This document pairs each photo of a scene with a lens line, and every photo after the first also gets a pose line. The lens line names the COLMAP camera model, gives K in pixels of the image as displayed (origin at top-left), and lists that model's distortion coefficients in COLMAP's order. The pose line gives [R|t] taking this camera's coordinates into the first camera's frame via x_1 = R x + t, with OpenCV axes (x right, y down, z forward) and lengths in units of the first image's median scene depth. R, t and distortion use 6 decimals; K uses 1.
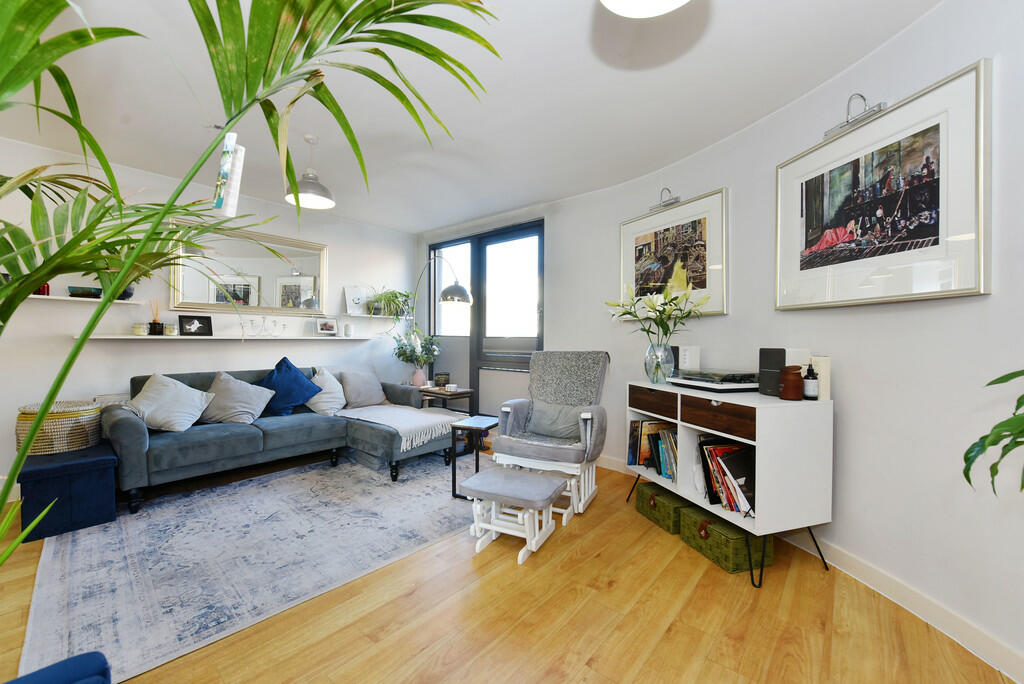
lens RADIAL K [[394.3, 0, 517.3], [0, 394.3, 338.7], [0, 0, 1]] dist [-0.001207, 0.000066]
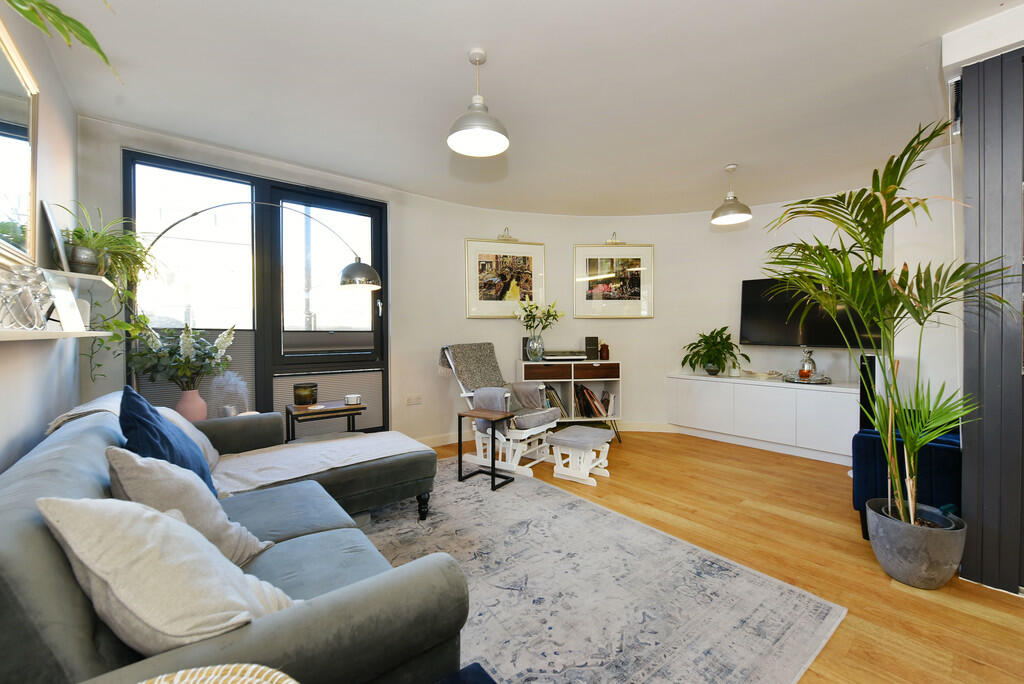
lens RADIAL K [[412.3, 0, 507.7], [0, 412.3, 339.7], [0, 0, 1]] dist [-0.002311, -0.000165]
pose [[0.190744, -0.017721, 0.981480, -1.322606], [0.004041, 0.999843, 0.017267, -0.000134], [-0.981631, 0.000672, 0.190786, 0.859681]]
